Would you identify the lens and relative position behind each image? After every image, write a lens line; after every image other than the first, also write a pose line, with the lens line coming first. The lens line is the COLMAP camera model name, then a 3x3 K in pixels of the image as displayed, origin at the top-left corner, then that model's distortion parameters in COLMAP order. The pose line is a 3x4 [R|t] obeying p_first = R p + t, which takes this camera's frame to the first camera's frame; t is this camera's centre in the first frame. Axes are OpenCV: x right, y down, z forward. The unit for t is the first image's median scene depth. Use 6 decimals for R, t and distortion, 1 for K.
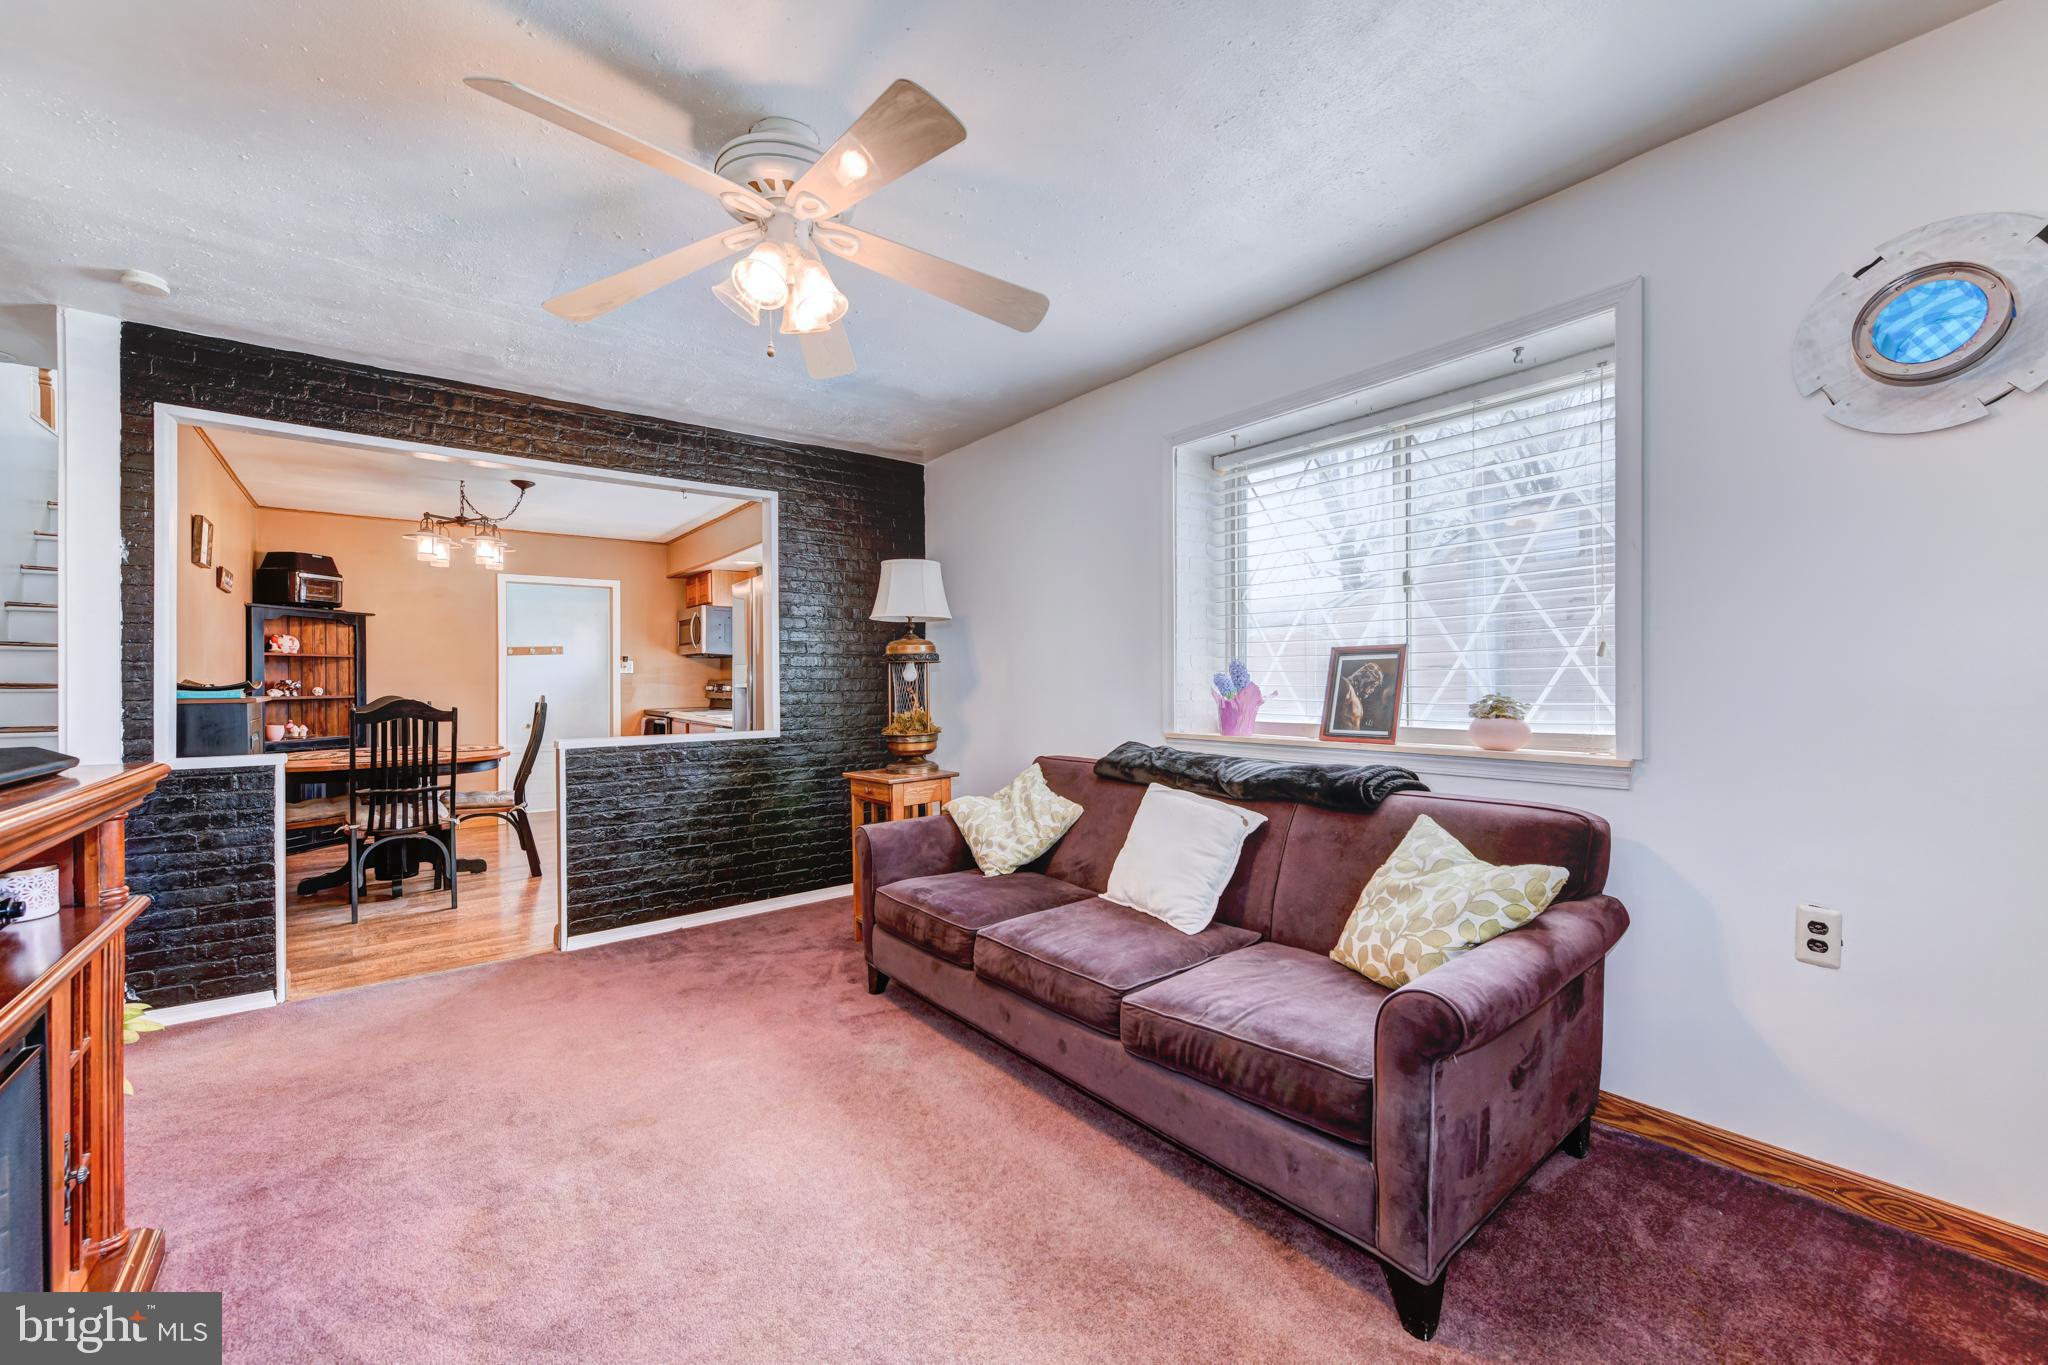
lens RADIAL K [[807.8, 0, 1035.1], [0, 807.8, 685.5], [0, 0, 1]] dist [0.000293, 0.000010]
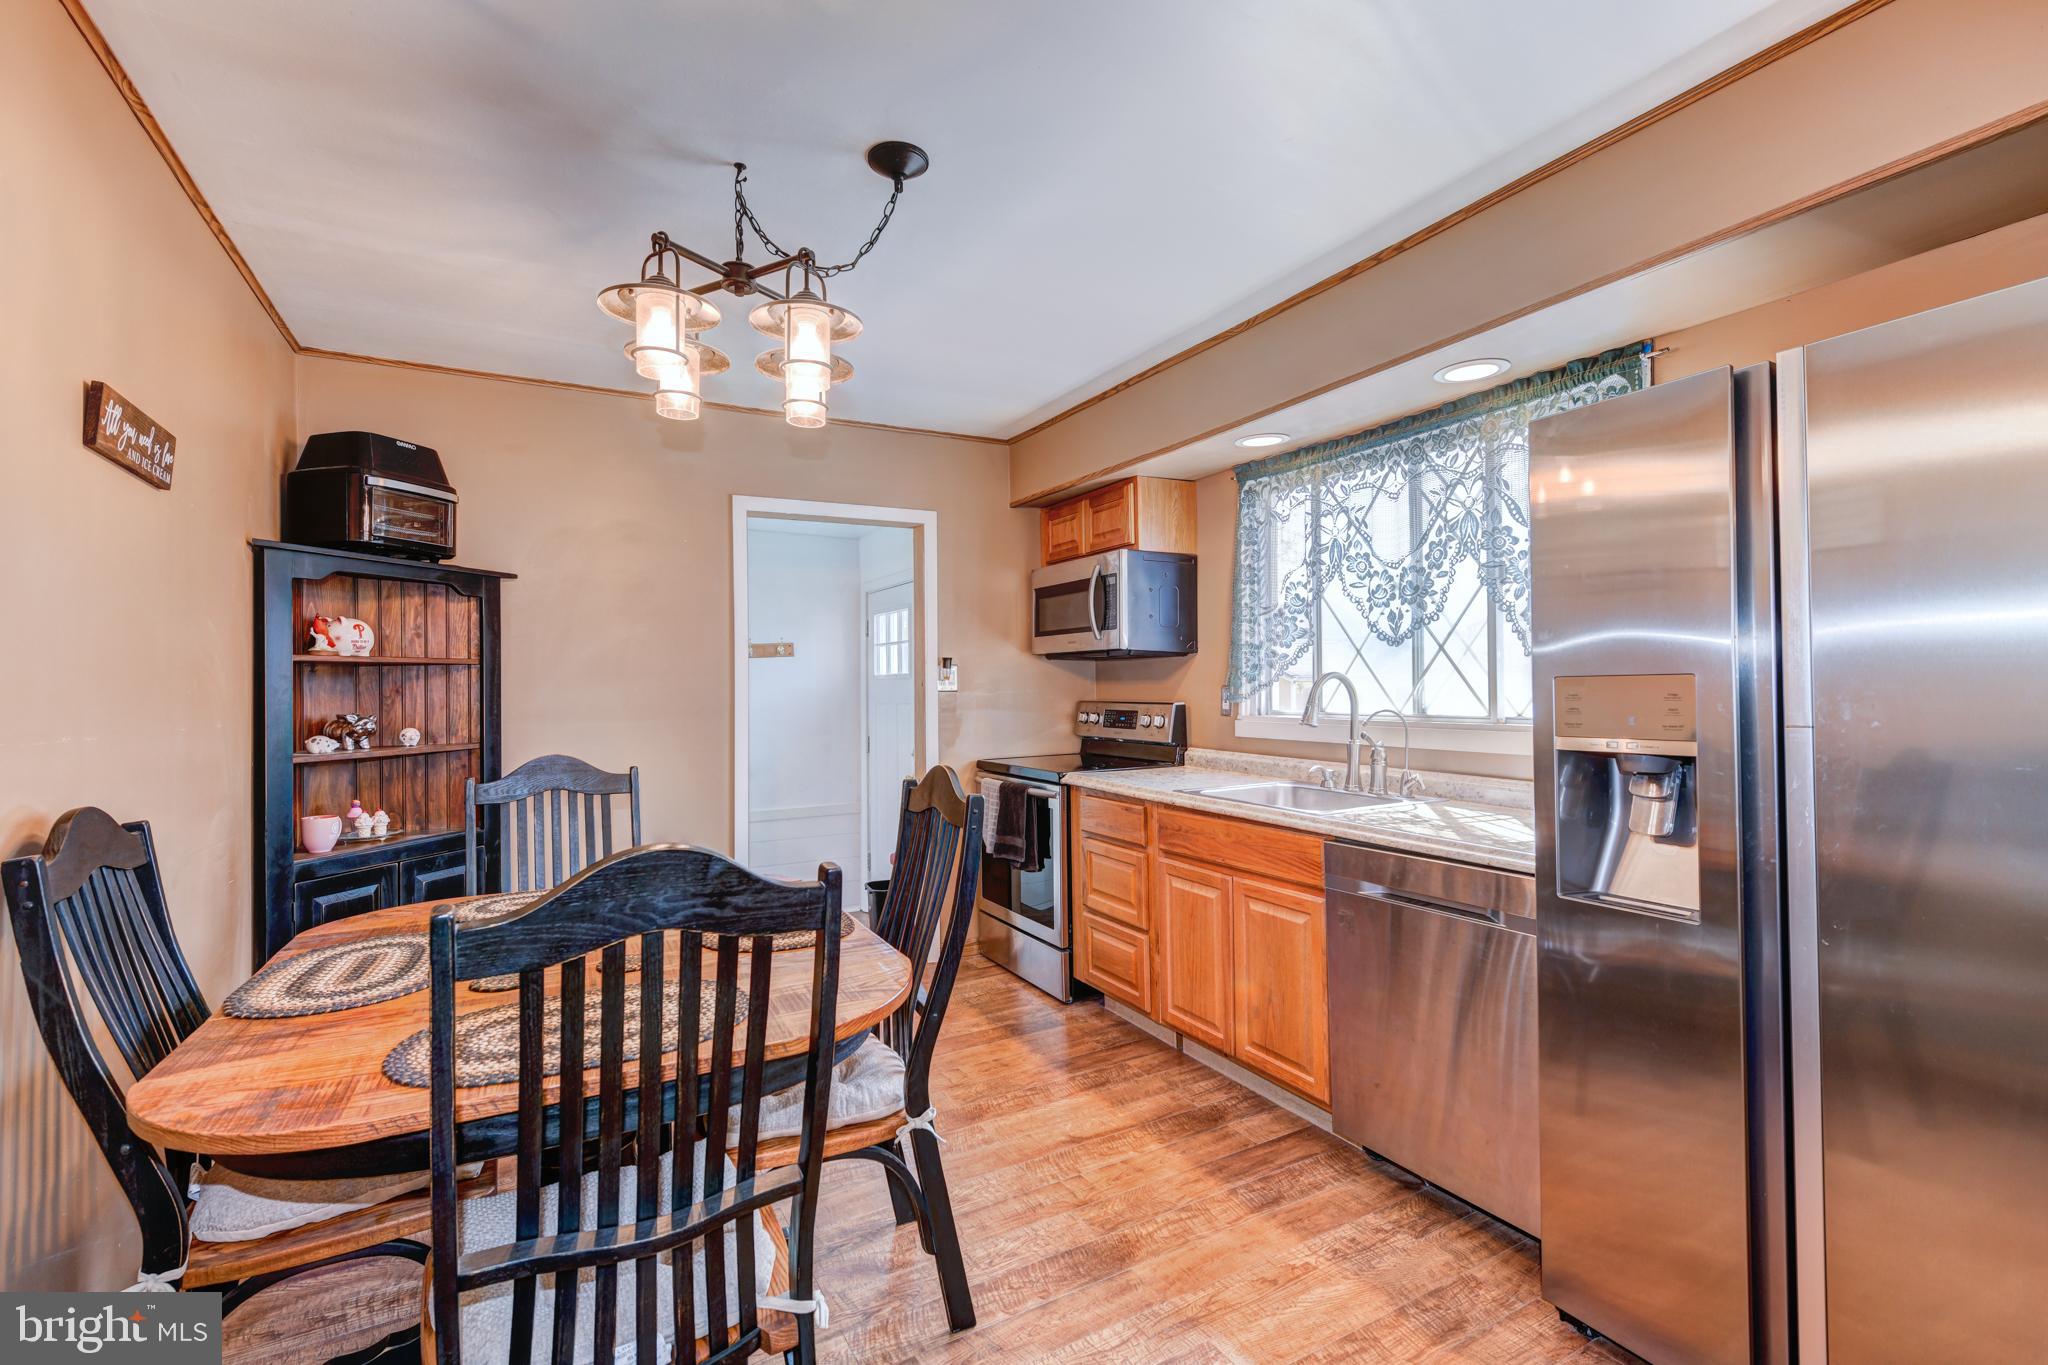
lens RADIAL K [[908.9, 0, 1024.0], [0, 908.9, 682.5], [0, 0, 1]] dist [-0.000452, -0.000113]
pose [[0.985261, -0.005122, -0.170981, -0.449740], [0.003585, 0.999950, -0.009295, -0.018319], [0.171020, 0.008545, 0.985231, 0.545404]]
